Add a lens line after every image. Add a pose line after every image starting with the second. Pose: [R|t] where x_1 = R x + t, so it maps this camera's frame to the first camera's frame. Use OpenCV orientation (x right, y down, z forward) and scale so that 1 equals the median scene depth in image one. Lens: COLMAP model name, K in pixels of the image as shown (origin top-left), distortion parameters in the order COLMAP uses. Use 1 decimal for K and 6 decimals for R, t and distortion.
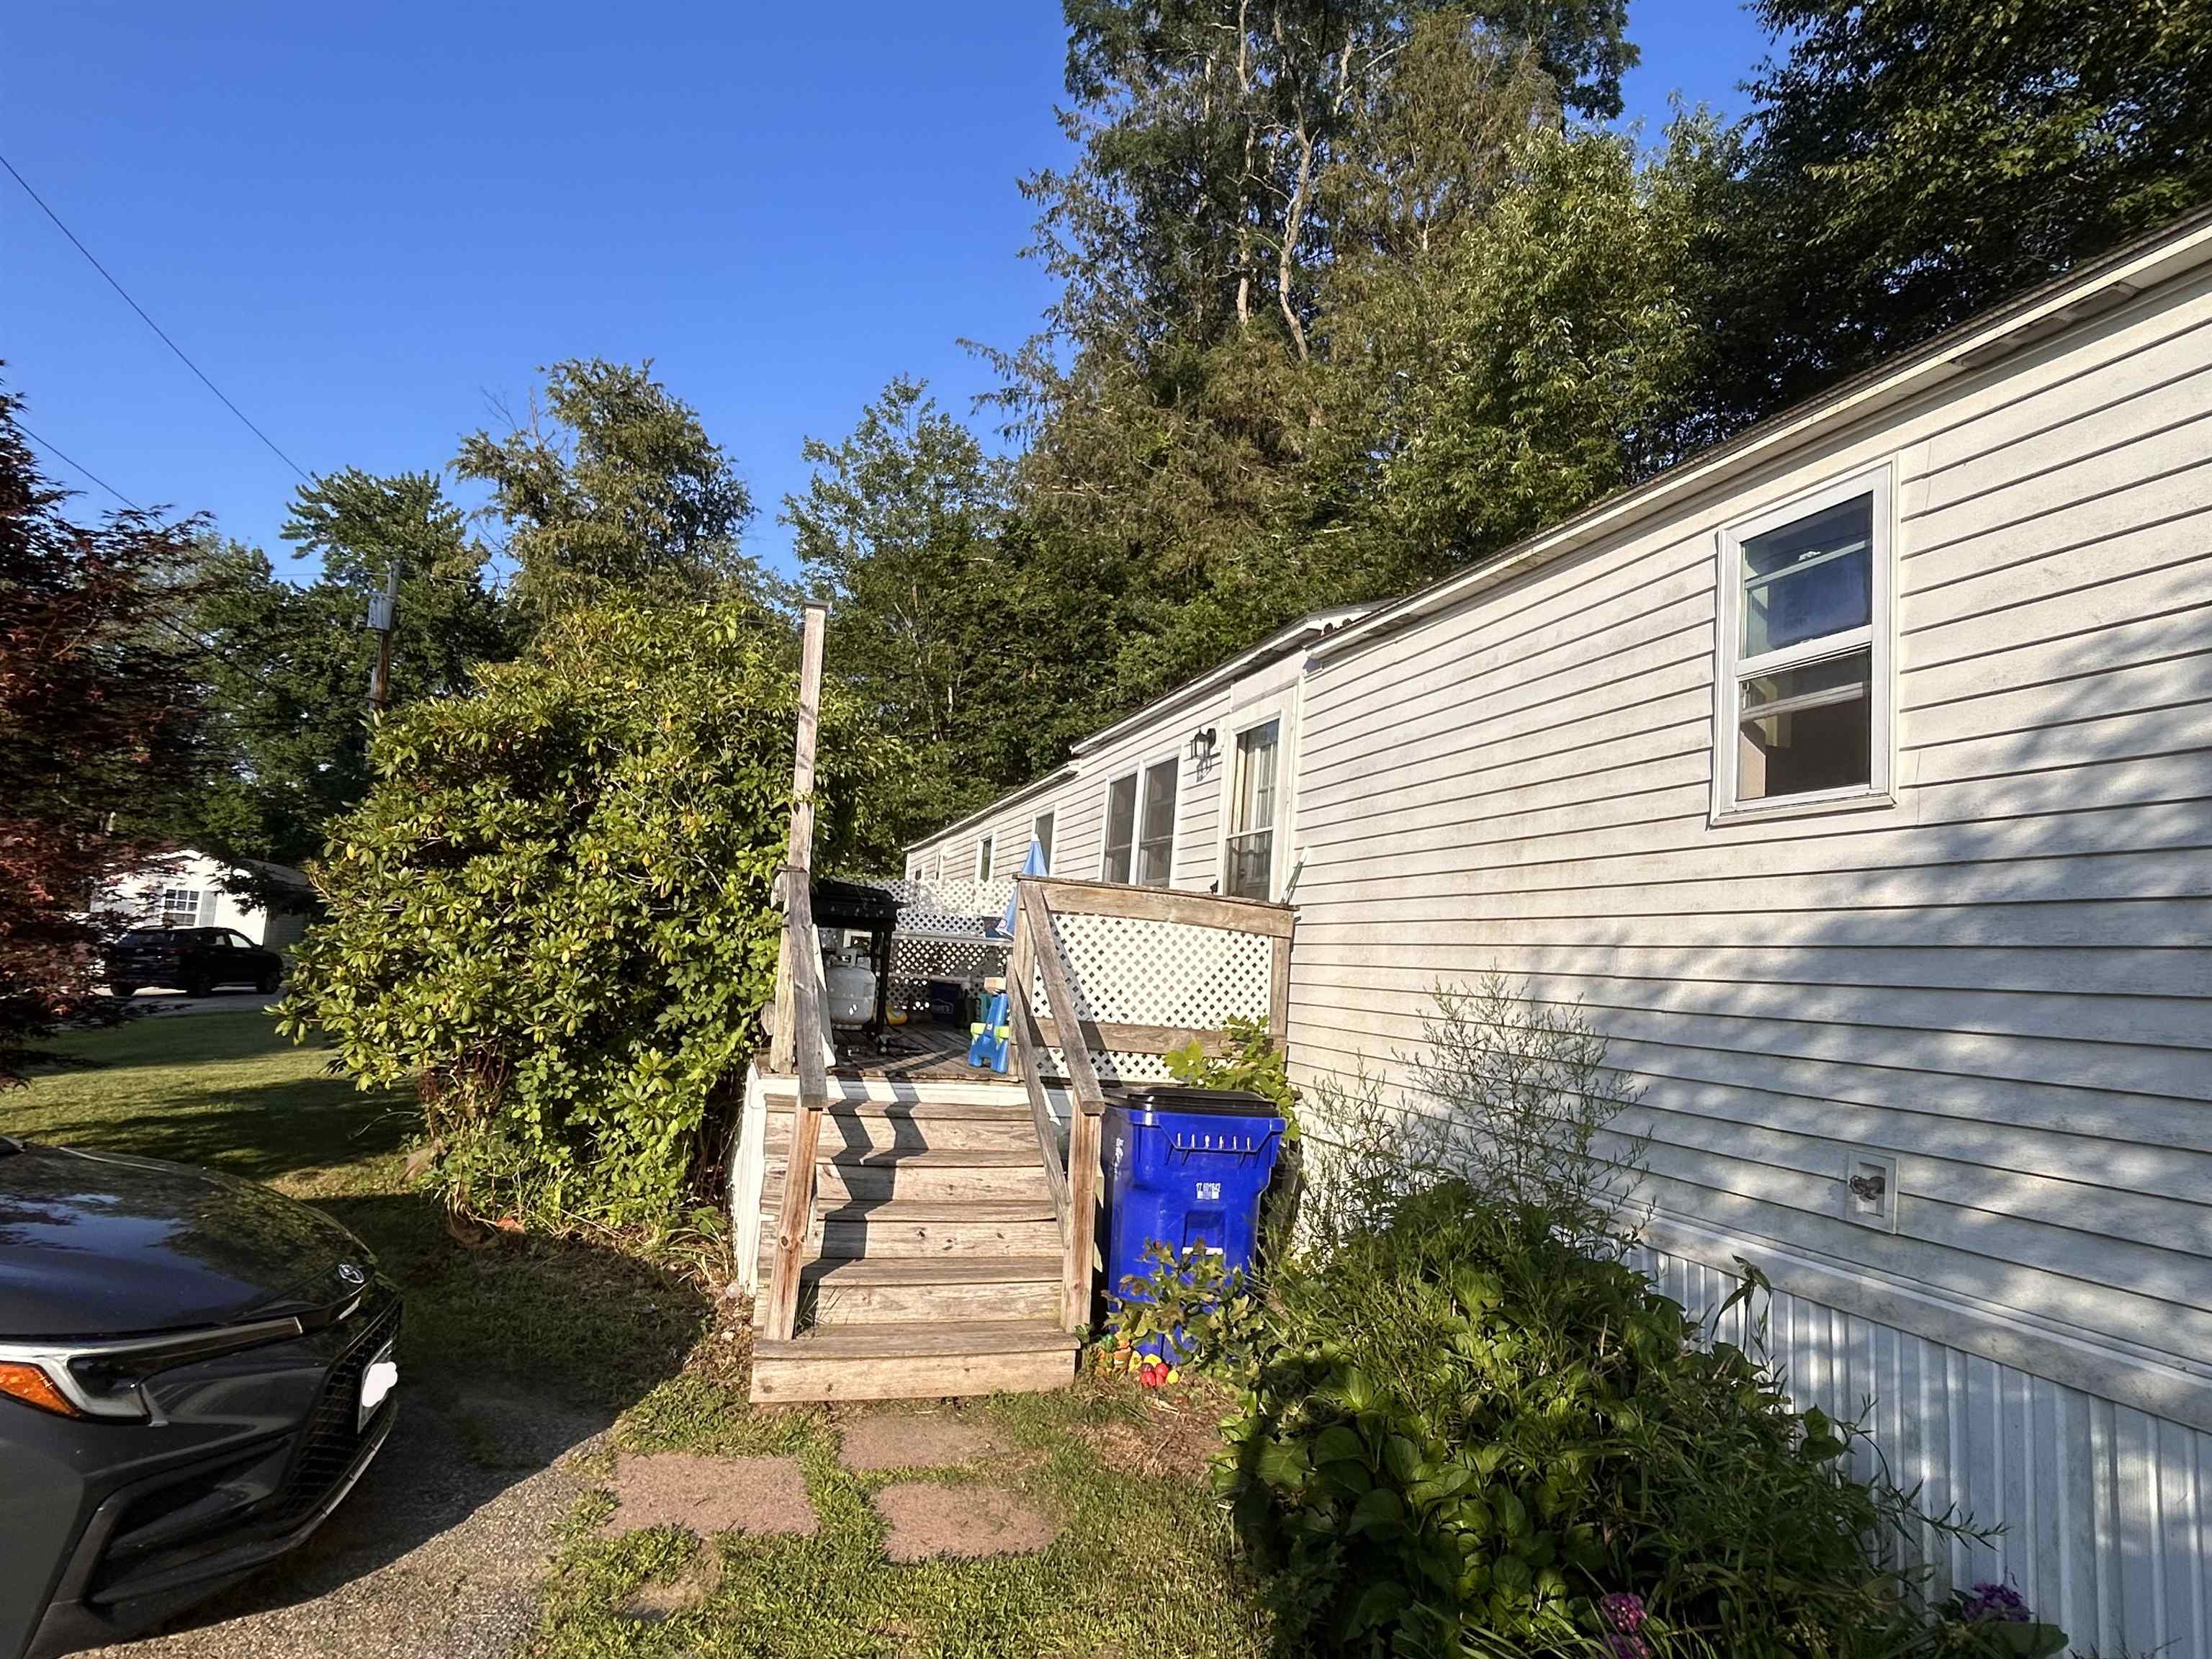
lens RADIAL K [[1281.2, 0, 1120.7], [0, 1281.2, 834.6], [0, 0, 1]] dist [-0.002587, 0.000635]
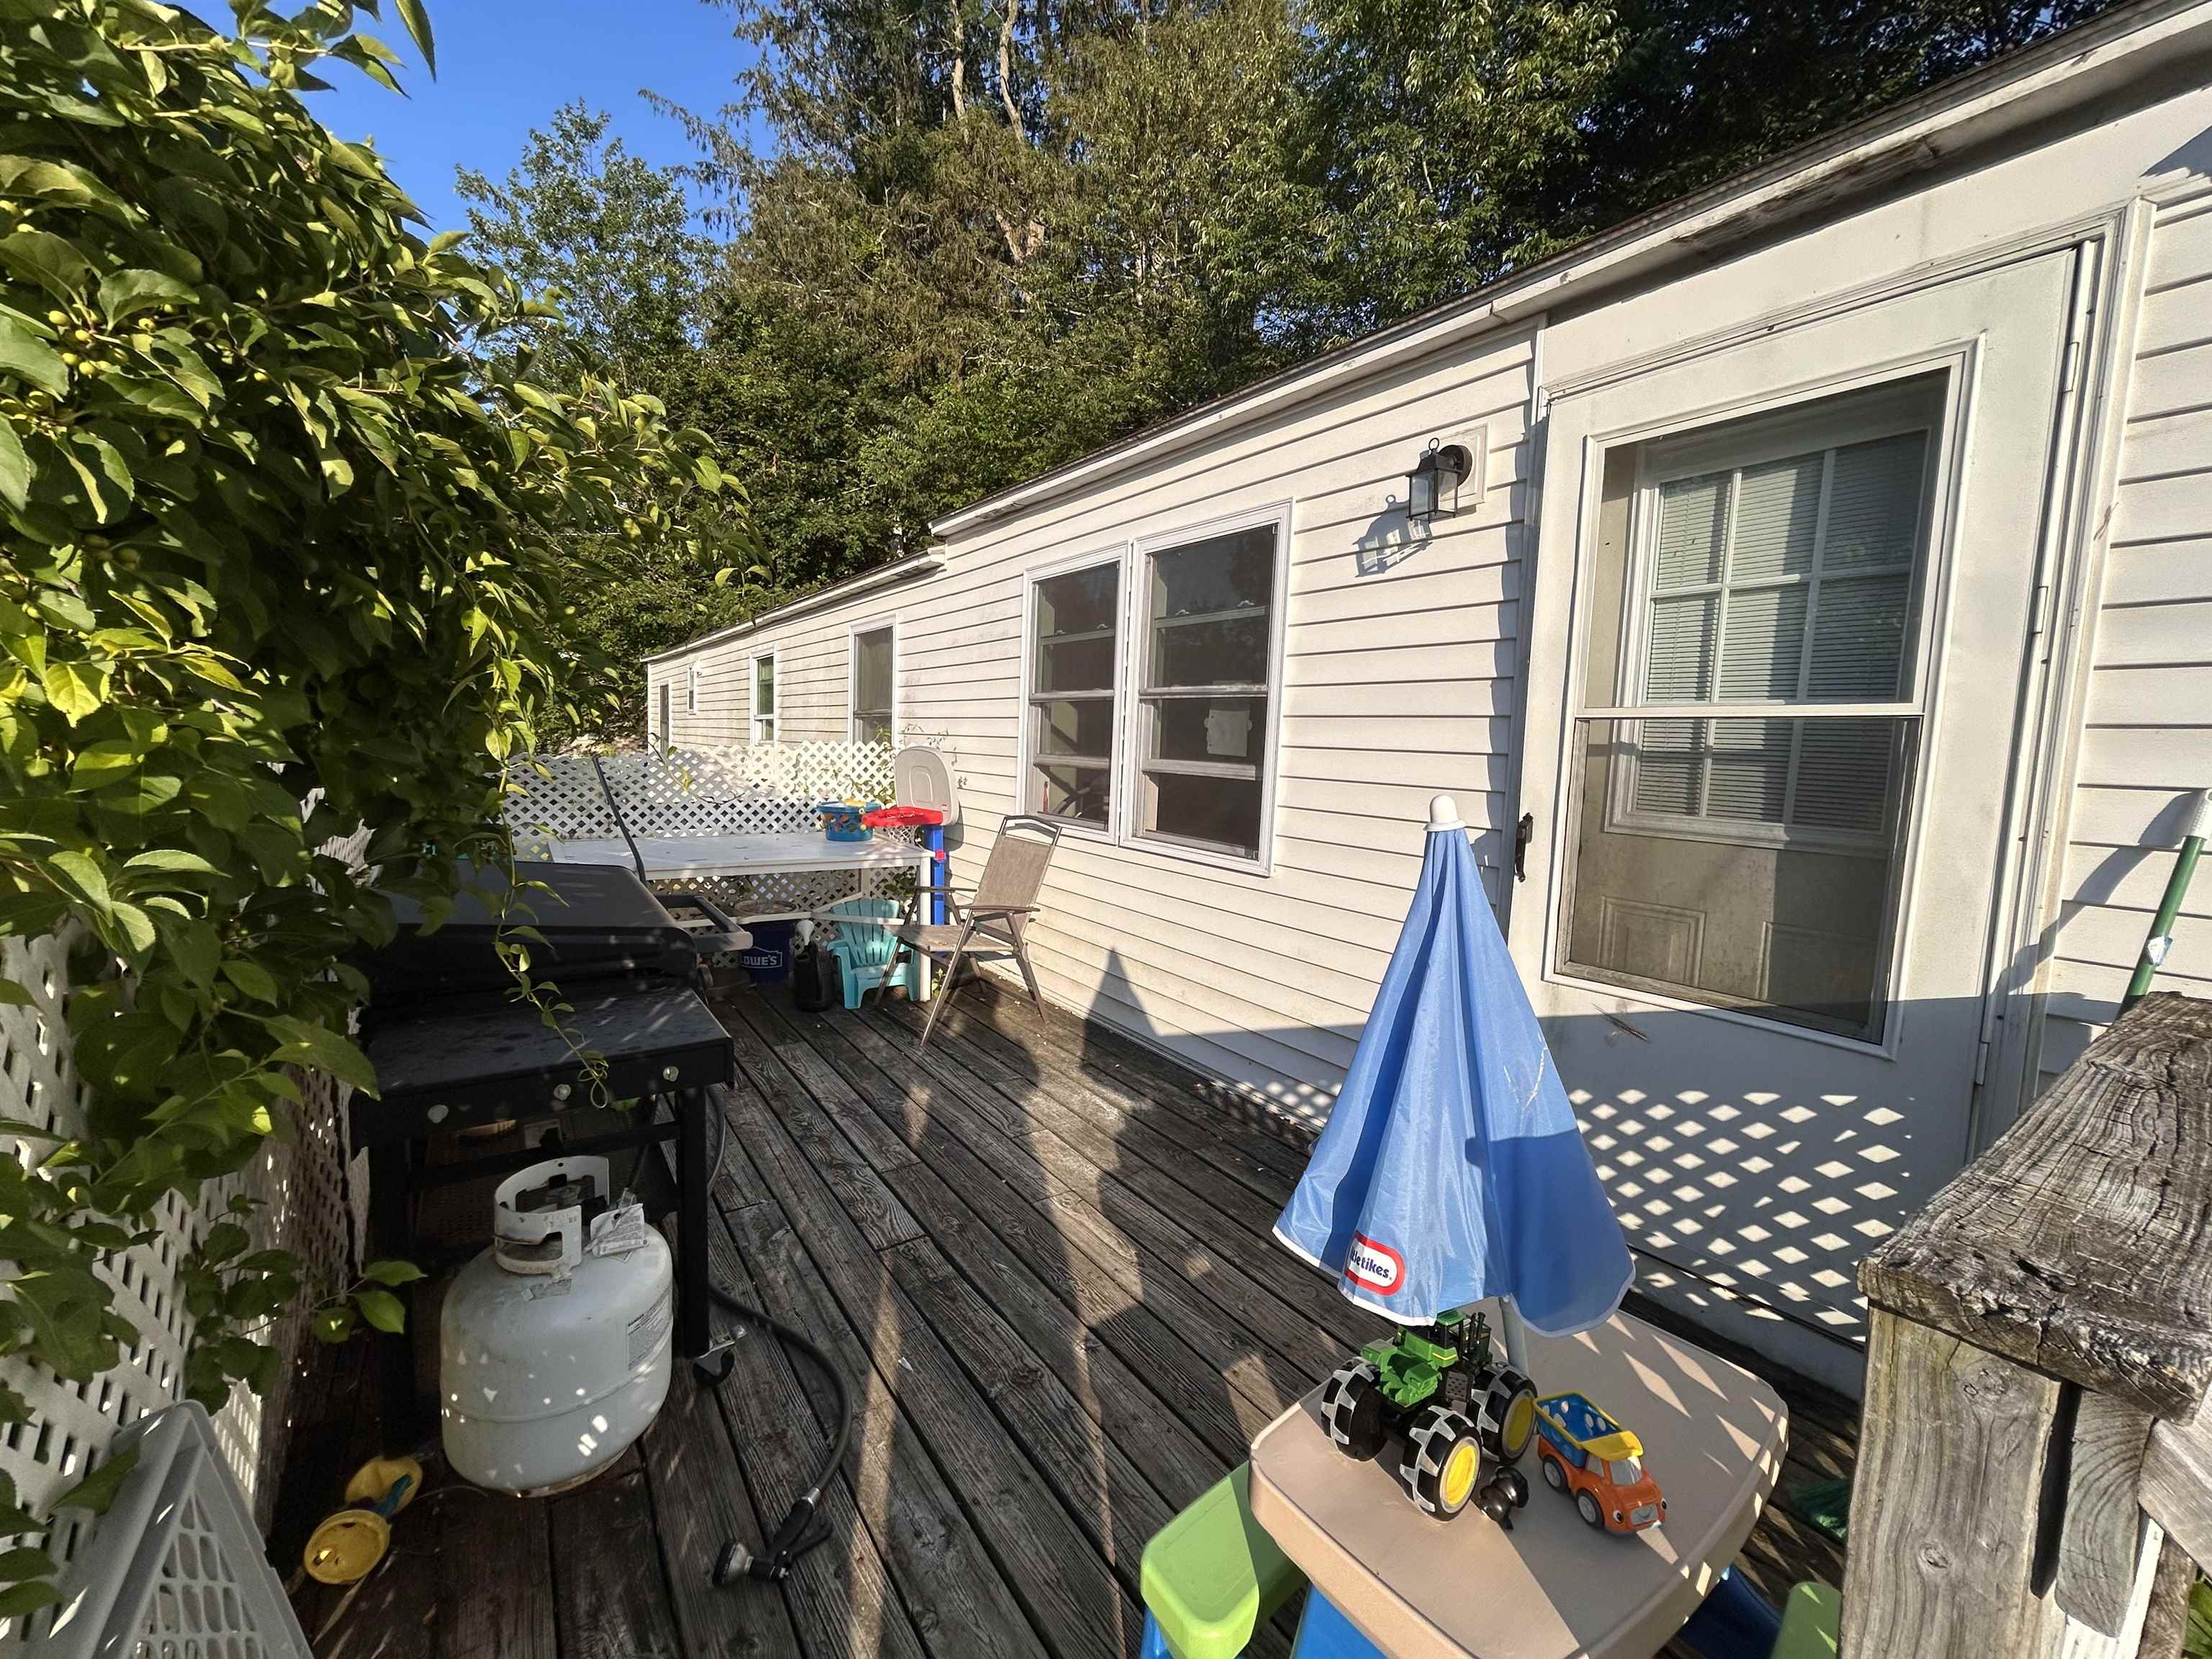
lens RADIAL K [[906.4, 0, 1116.8], [0, 906.4, 824.3], [0, 0, 1]] dist [0.003659, 0.000423]
pose [[0.951096, -0.065292, 0.301916, -0.145360], [0.000840, 0.977948, 0.208845, -0.024058], [-0.308894, -0.198378, 0.930178, 0.774624]]
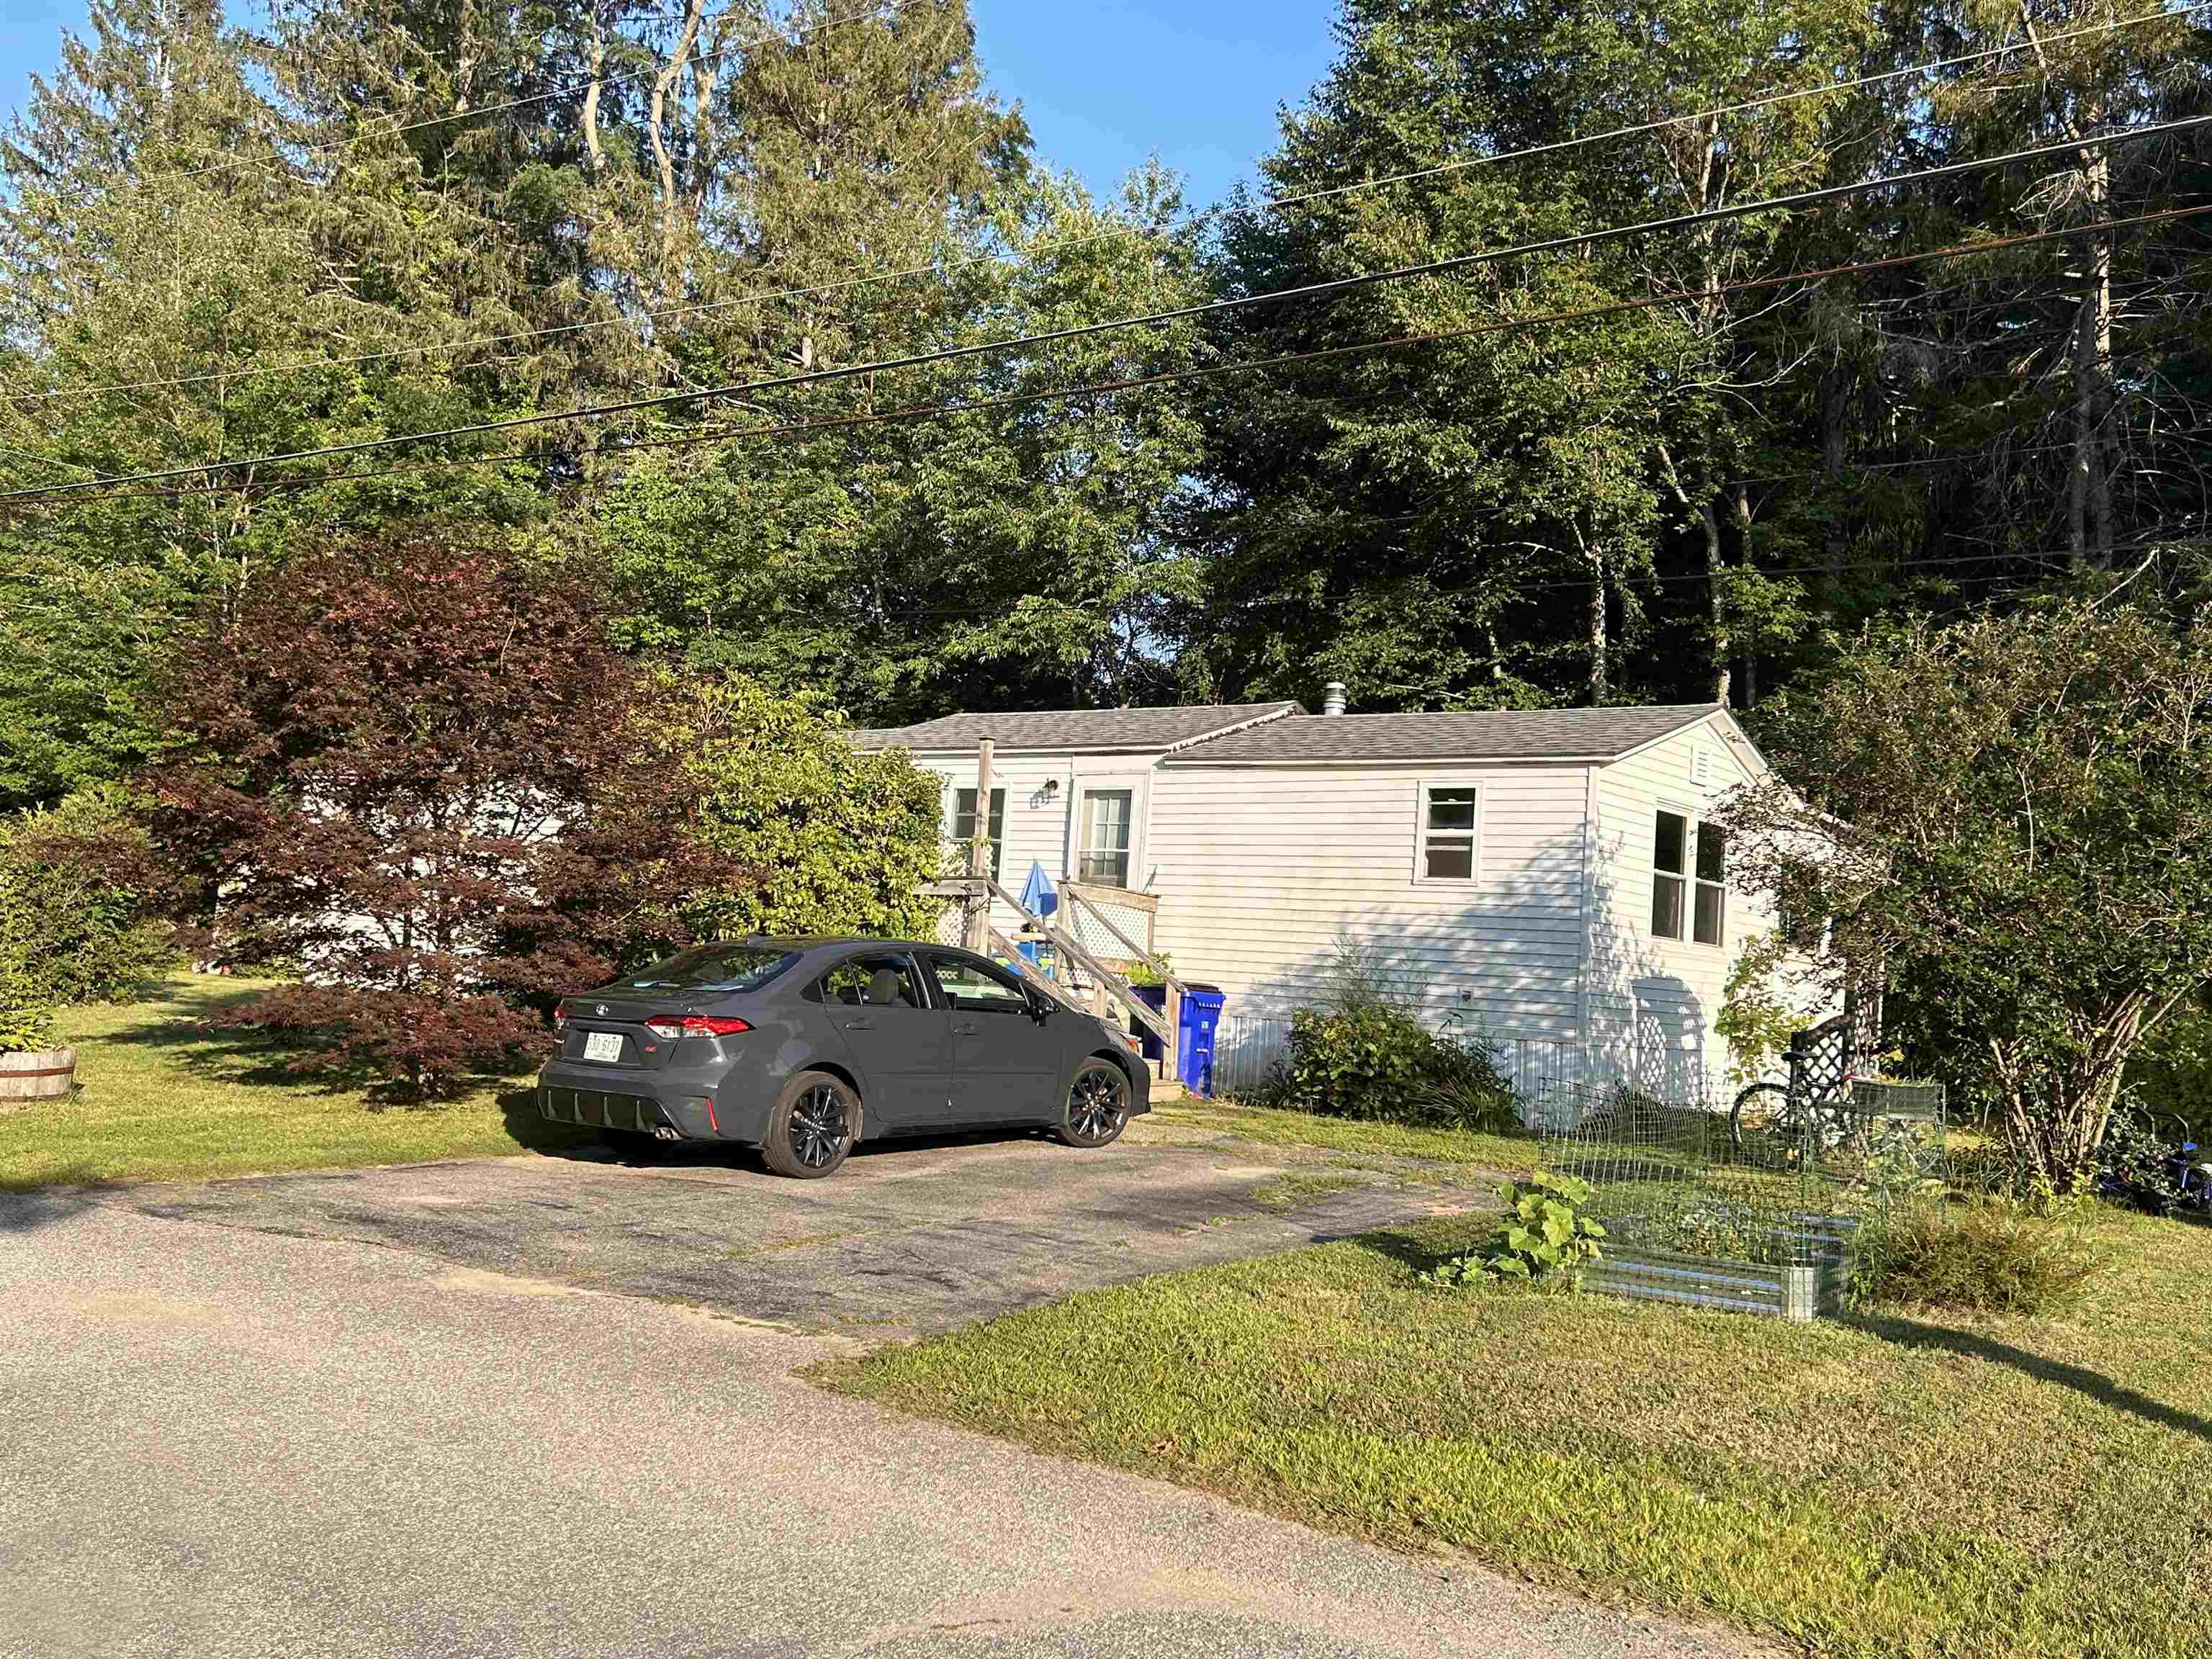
lens RADIAL K [[2013.9, 0, 1046.0], [0, 2013.9, 816.3], [0, 0, 1]] dist [0.029214, 0.000000]
pose [[0.847346, 0.034291, 0.529933, -1.388120], [-0.066683, 0.996885, 0.042118, -0.154148], [-0.526838, -0.071026, 0.846993, -1.259775]]
